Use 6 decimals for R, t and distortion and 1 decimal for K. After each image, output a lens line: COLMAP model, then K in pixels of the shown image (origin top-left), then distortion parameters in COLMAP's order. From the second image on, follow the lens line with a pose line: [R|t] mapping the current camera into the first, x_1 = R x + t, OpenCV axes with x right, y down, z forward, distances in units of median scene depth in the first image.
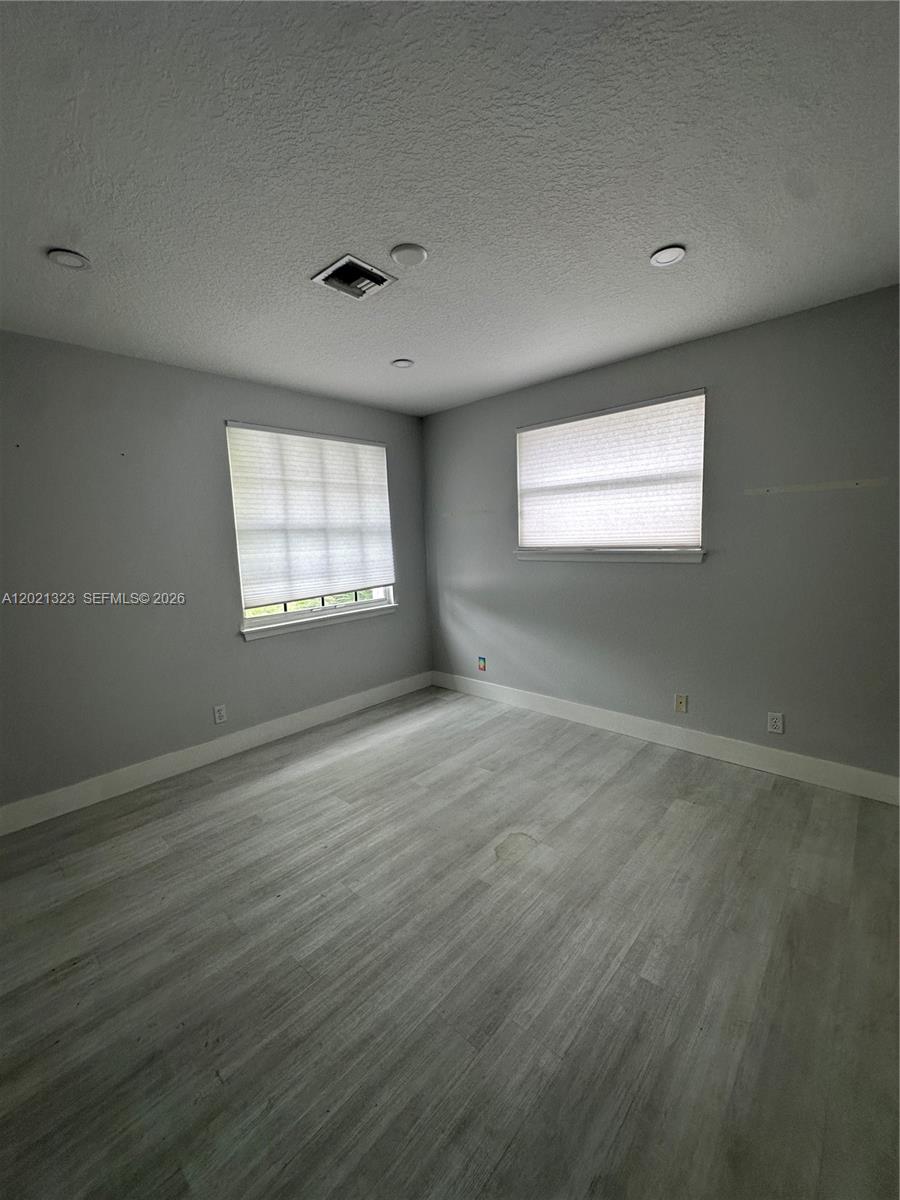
lens RADIAL K [[479.8, 0, 447.5], [0, 479.8, 598.6], [0, 0, 1]] dist [0.003519, 0.000369]
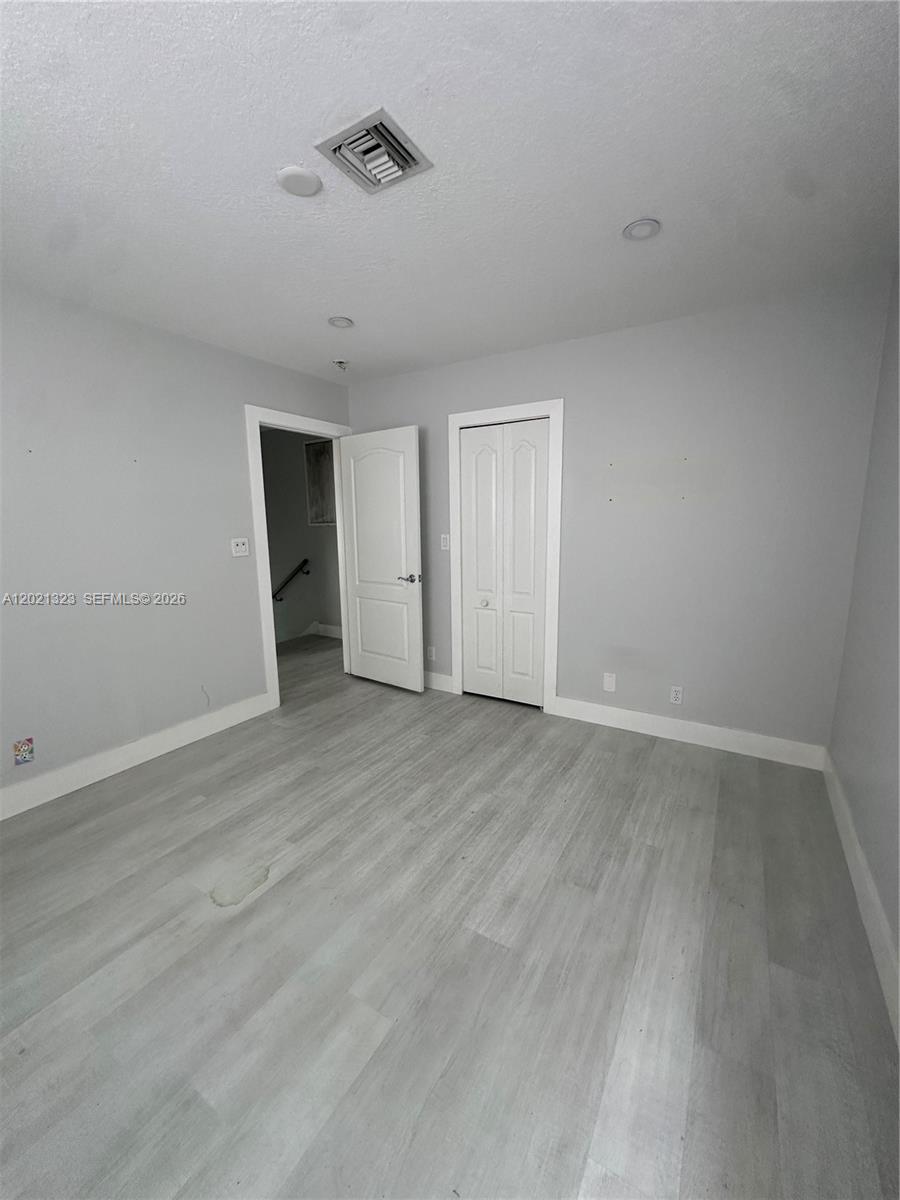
lens RADIAL K [[479.8, 0, 451.5], [0, 479.8, 598.4], [0, 0, 1]] dist [0.003519, 0.000369]
pose [[-0.978594, 0.081220, -0.189095, -0.098506], [0.022196, 0.955123, 0.295377, -0.201038], [0.204600, 0.284857, -0.936480, 1.630151]]
